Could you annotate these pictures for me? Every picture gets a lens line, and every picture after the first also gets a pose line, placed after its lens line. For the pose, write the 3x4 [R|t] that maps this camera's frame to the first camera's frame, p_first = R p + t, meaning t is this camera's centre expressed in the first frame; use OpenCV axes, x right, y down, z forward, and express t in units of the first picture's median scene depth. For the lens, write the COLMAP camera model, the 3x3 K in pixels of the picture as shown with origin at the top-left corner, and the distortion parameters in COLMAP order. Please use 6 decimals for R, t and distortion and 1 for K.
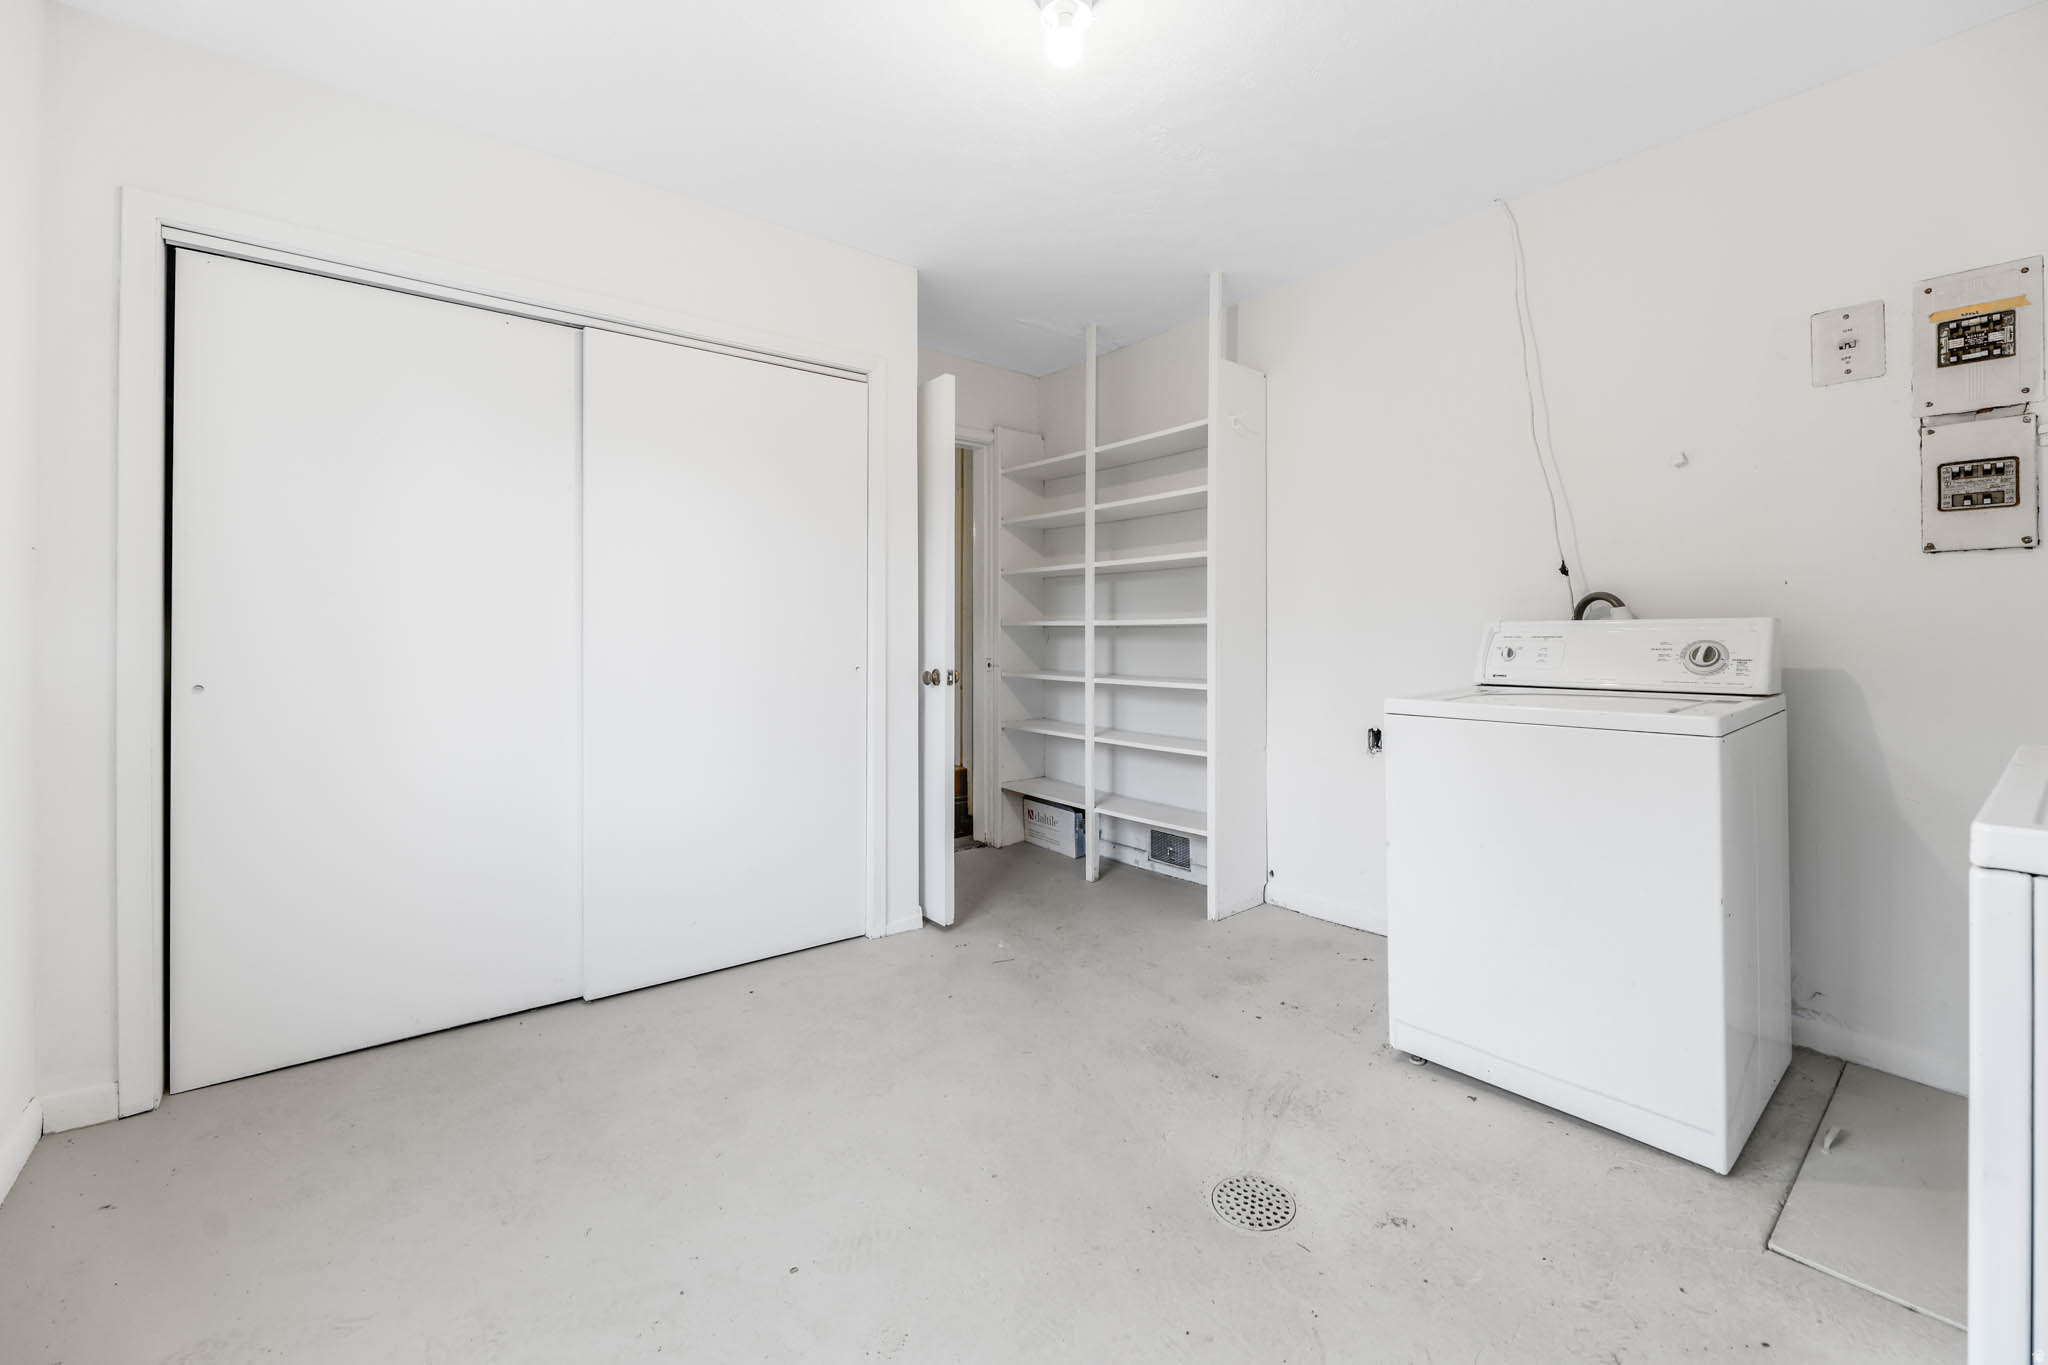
lens RADIAL K [[857.1, 0, 1041.0], [0, 857.1, 619.1], [0, 0, 1]] dist [-0.002961, -0.001073]
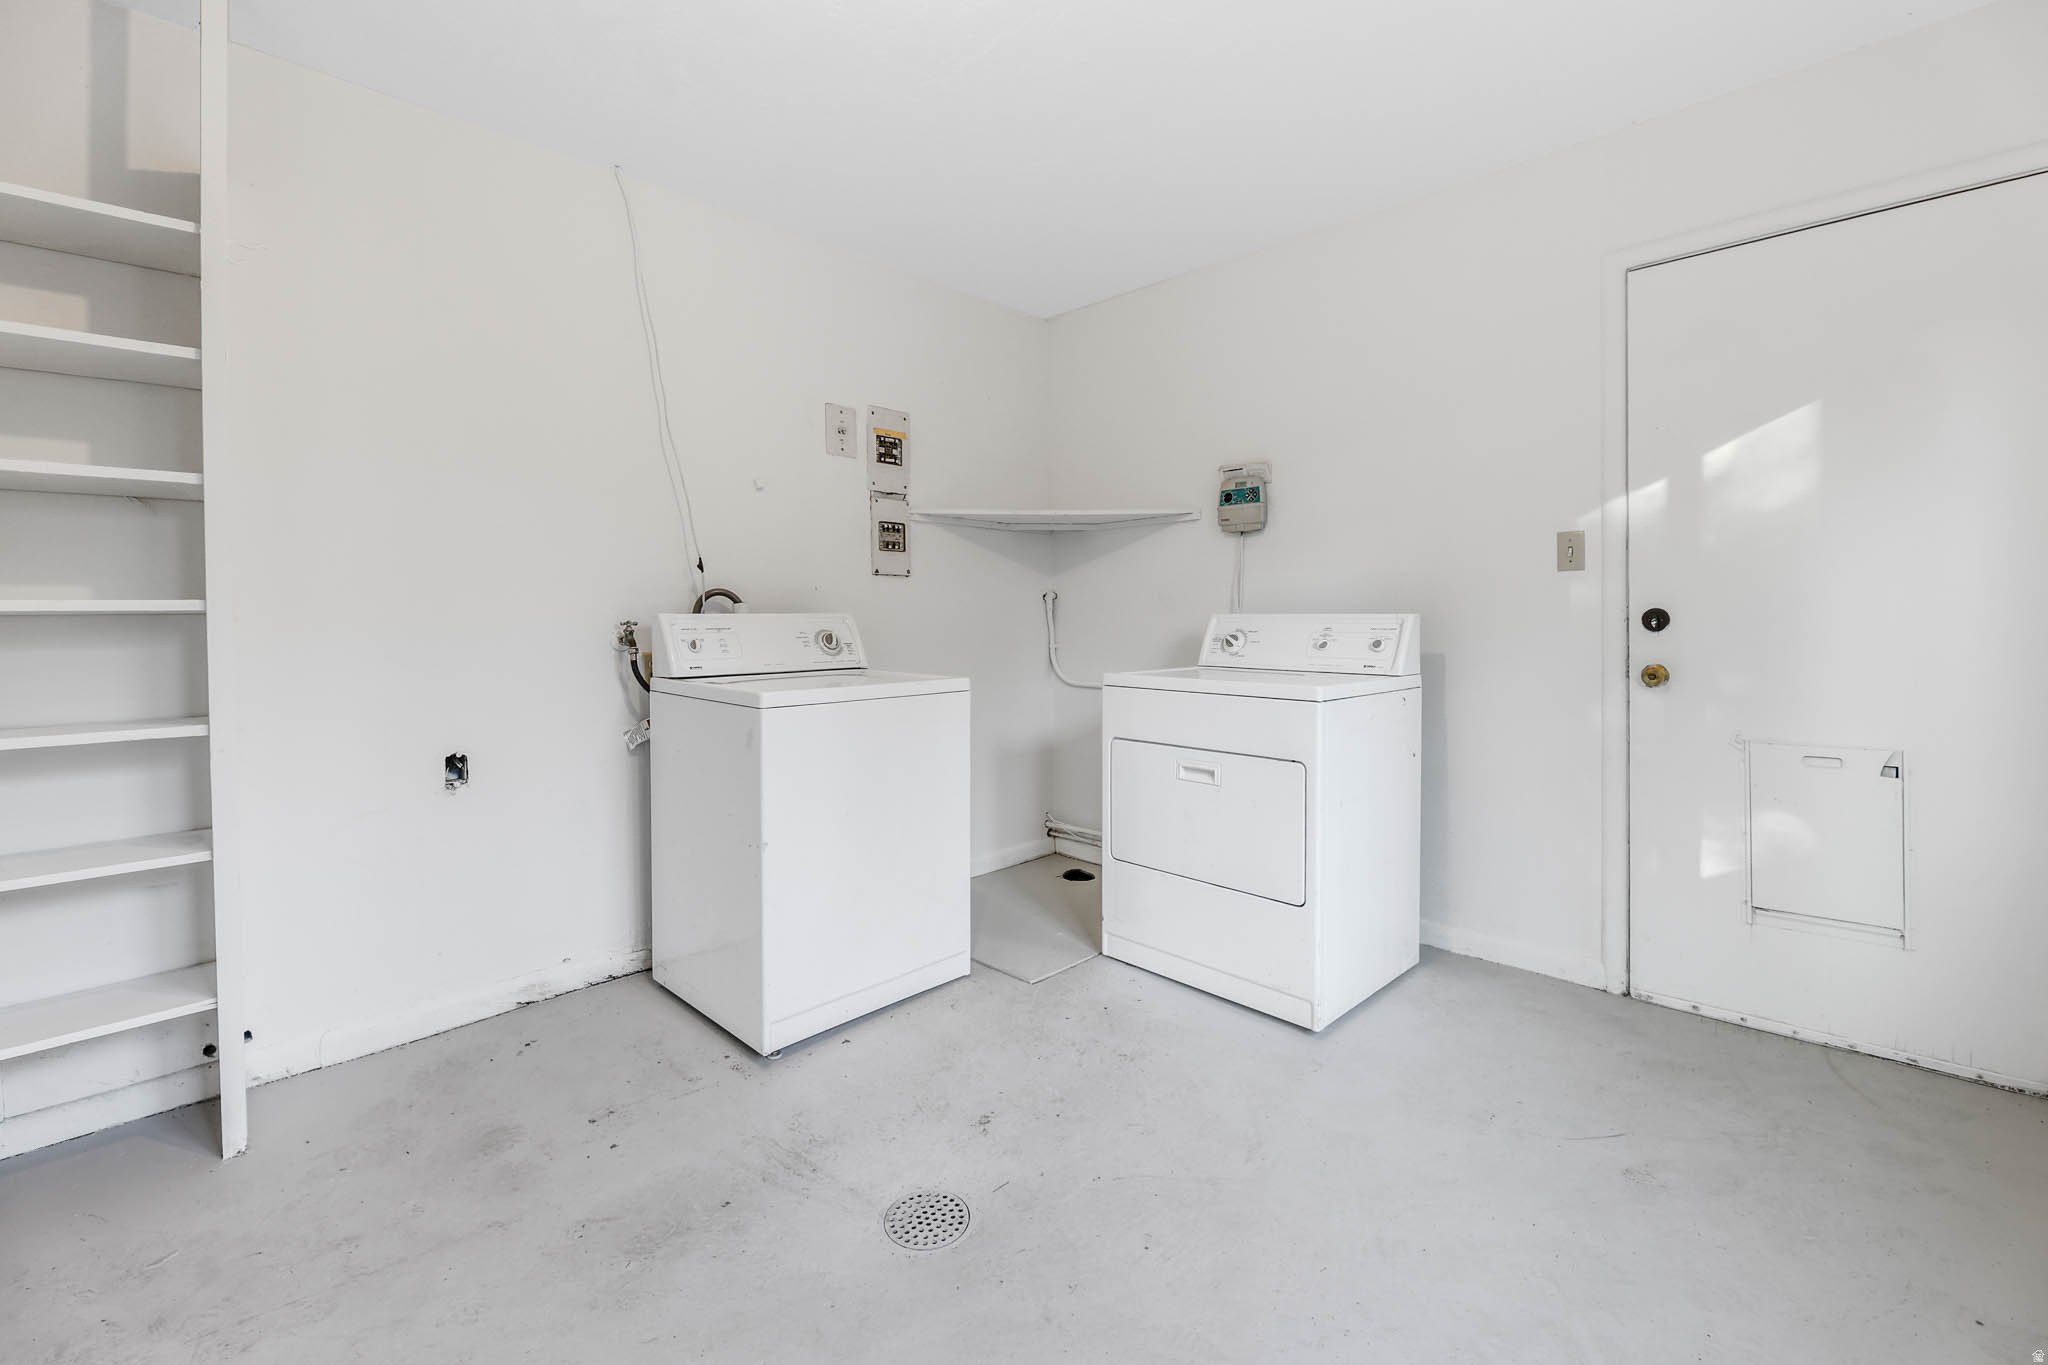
lens RADIAL K [[857.1, 0, 1053.2], [0, 857.1, 627.0], [0, 0, 1]] dist [-0.002961, -0.001073]
pose [[-0.113594, -0.000954, 0.993527, -0.605563], [-0.004475, 0.999990, 0.000448, 0.019128], [-0.993517, -0.004396, -0.113597, 0.828122]]
